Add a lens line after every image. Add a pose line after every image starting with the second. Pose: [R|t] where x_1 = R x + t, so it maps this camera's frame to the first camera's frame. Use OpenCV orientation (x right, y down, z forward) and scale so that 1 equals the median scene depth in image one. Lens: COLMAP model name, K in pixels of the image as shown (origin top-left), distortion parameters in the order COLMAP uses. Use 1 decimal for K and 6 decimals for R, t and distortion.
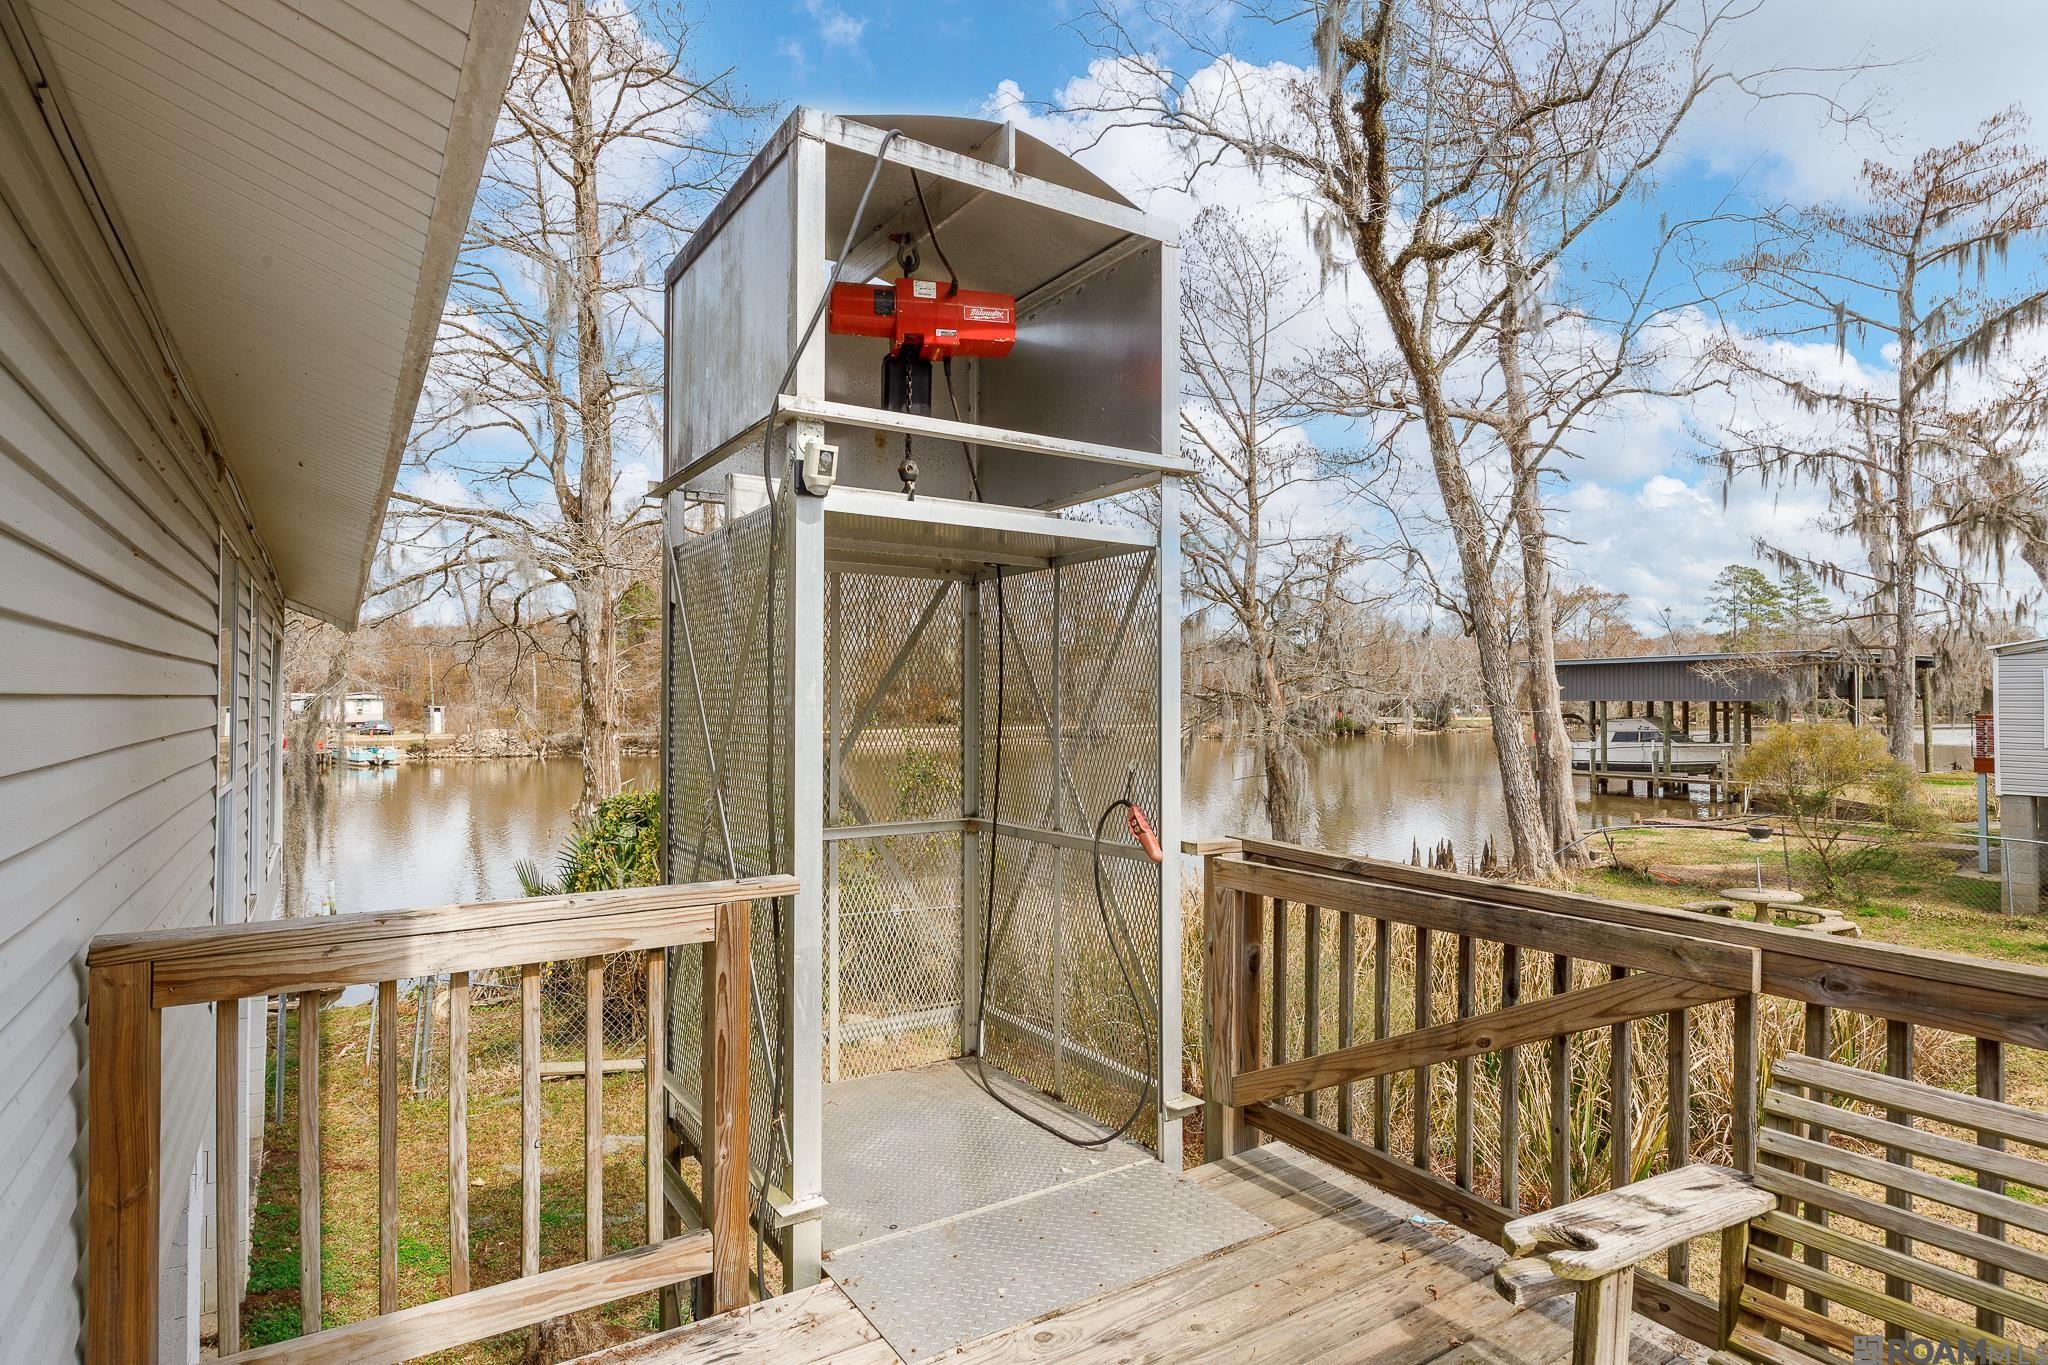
lens RADIAL K [[1092.0, 0, 1038.5], [0, 1092.0, 681.5], [0, 0, 1]] dist [-0.006184, -0.001953]
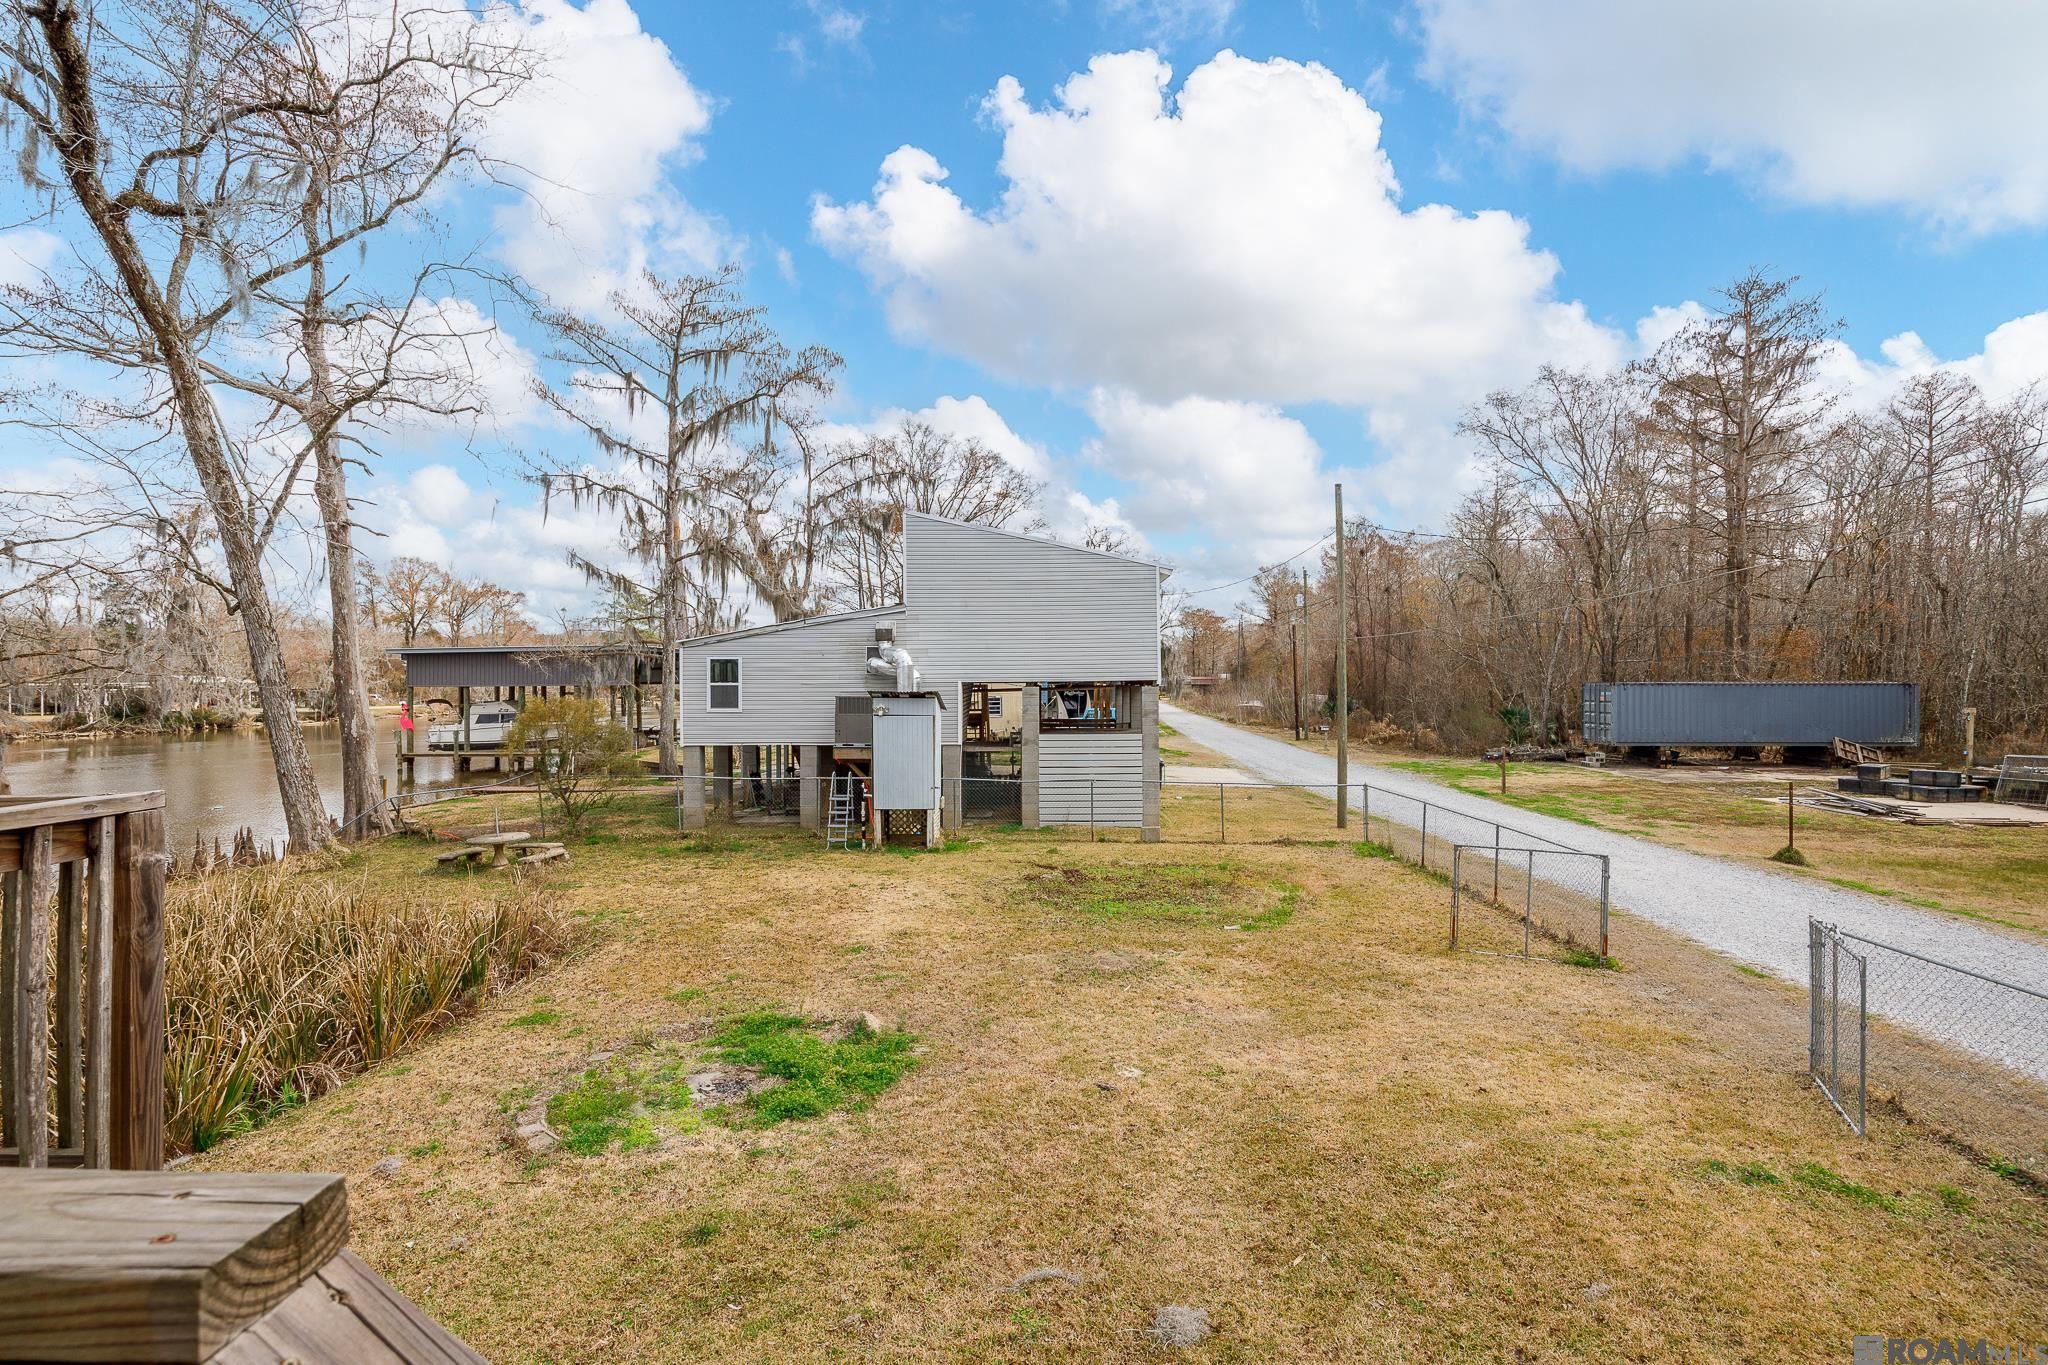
lens RADIAL K [[1002.3, 0, 1027.9], [0, 1002.3, 674.7], [0, 0, 1]] dist [0.000670, 0.000024]
pose [[0.590346, 0.005404, 0.807133, 0.095403], [-0.006322, 0.999978, -0.002071, 0.011124], [-0.807126, -0.003881, 0.590367, -0.121261]]
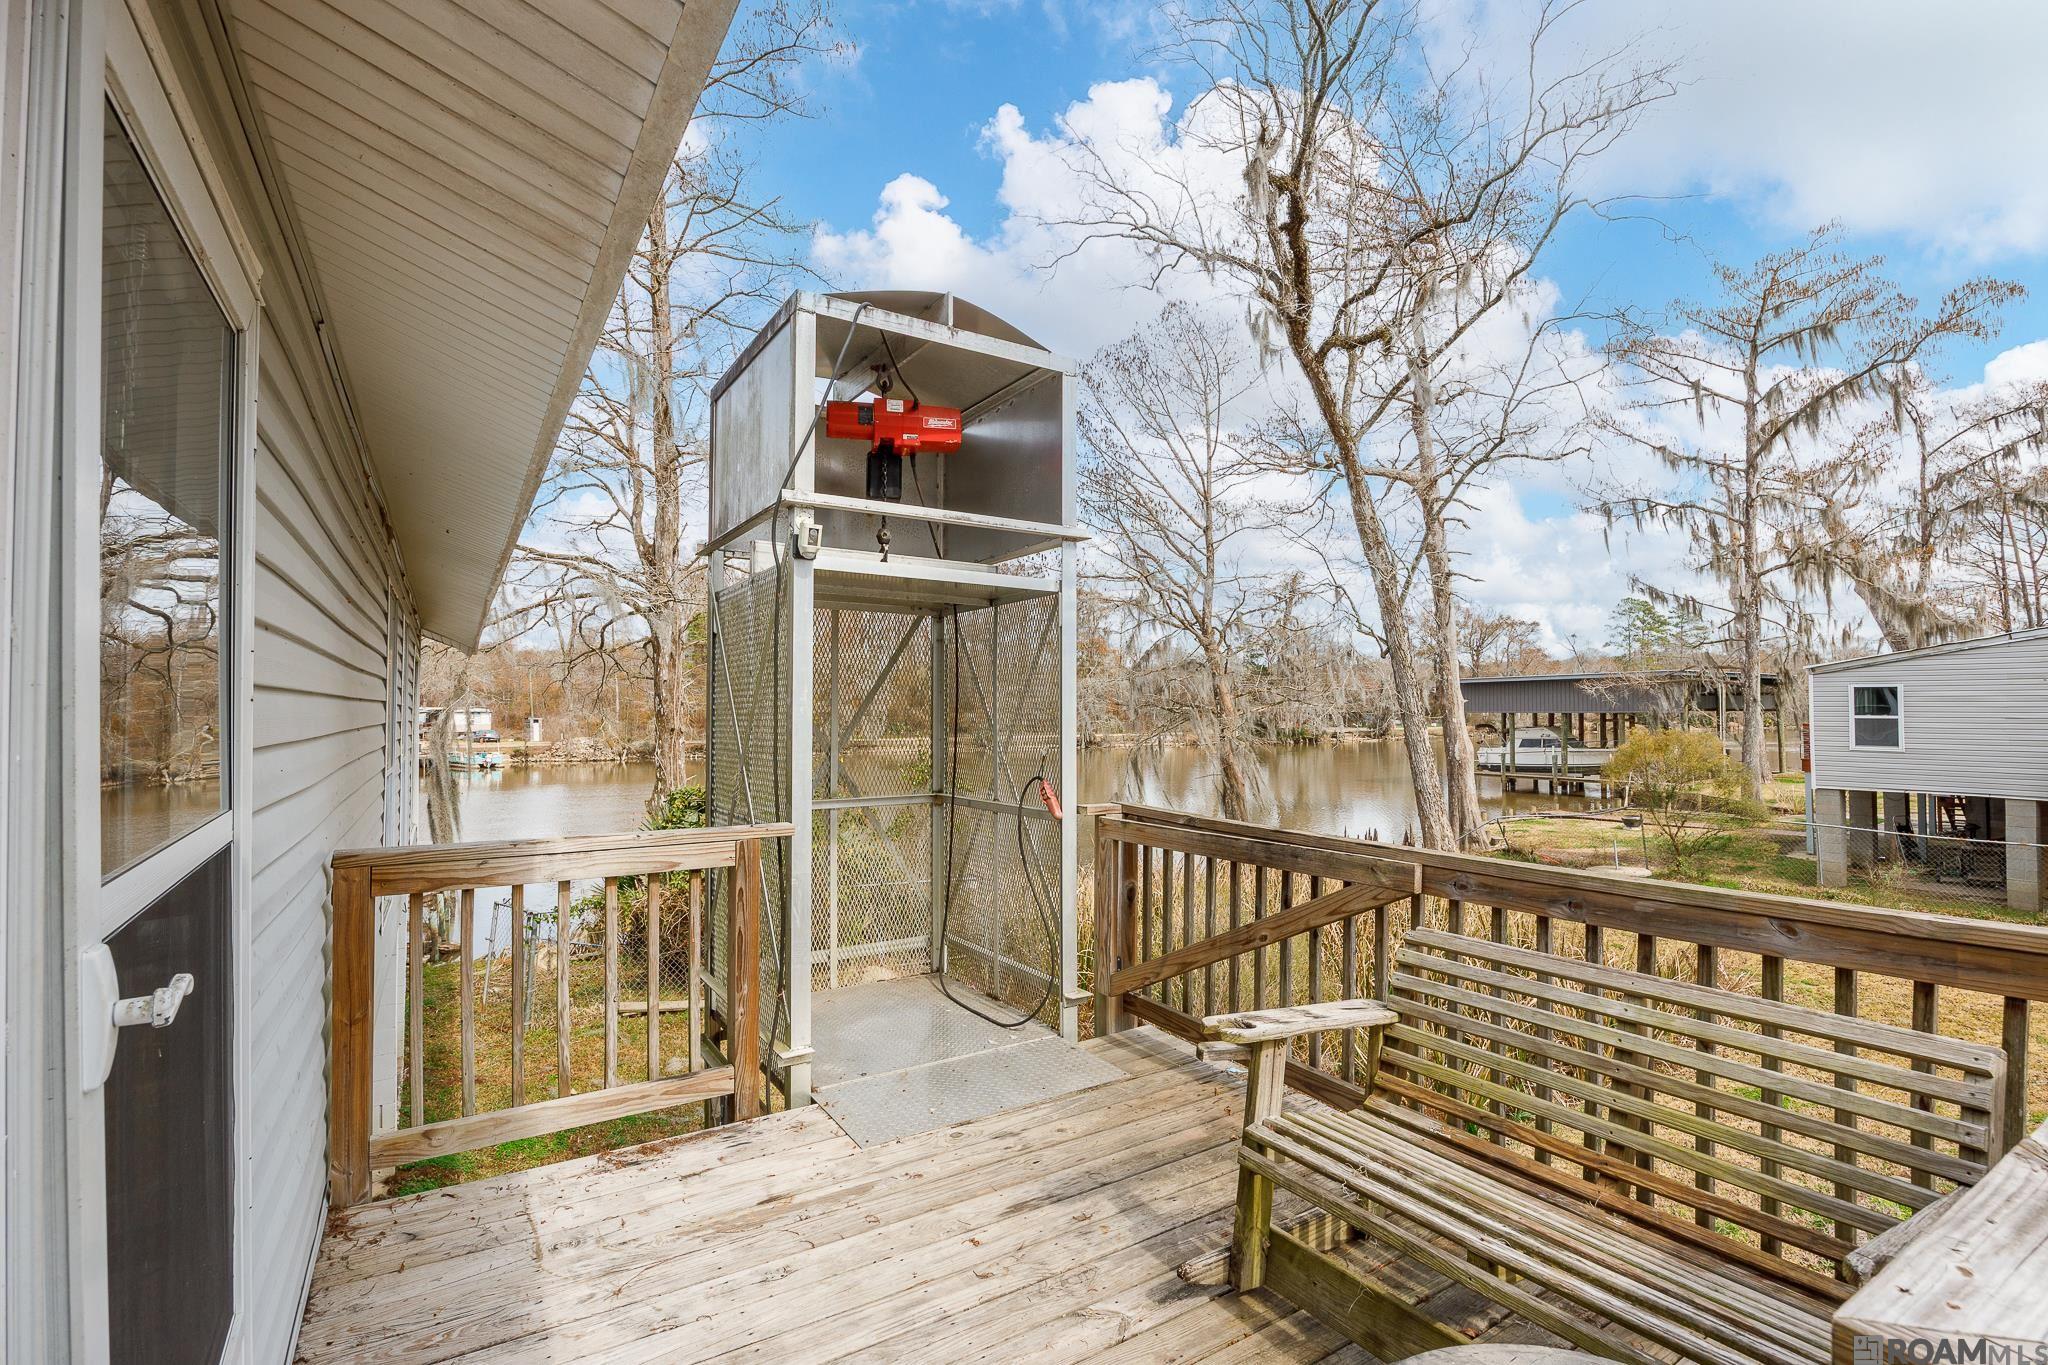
lens RADIAL K [[930.1, 0, 1017.7], [0, 930.1, 689.3], [0, 0, 1]] dist [-0.026795, -0.000523]
pose [[0.999706, 0.000158, -0.024240, 0.016519], [-0.000356, 0.999967, -0.008163, 0.001836], [0.024238, 0.008169, 0.999673, -0.034488]]
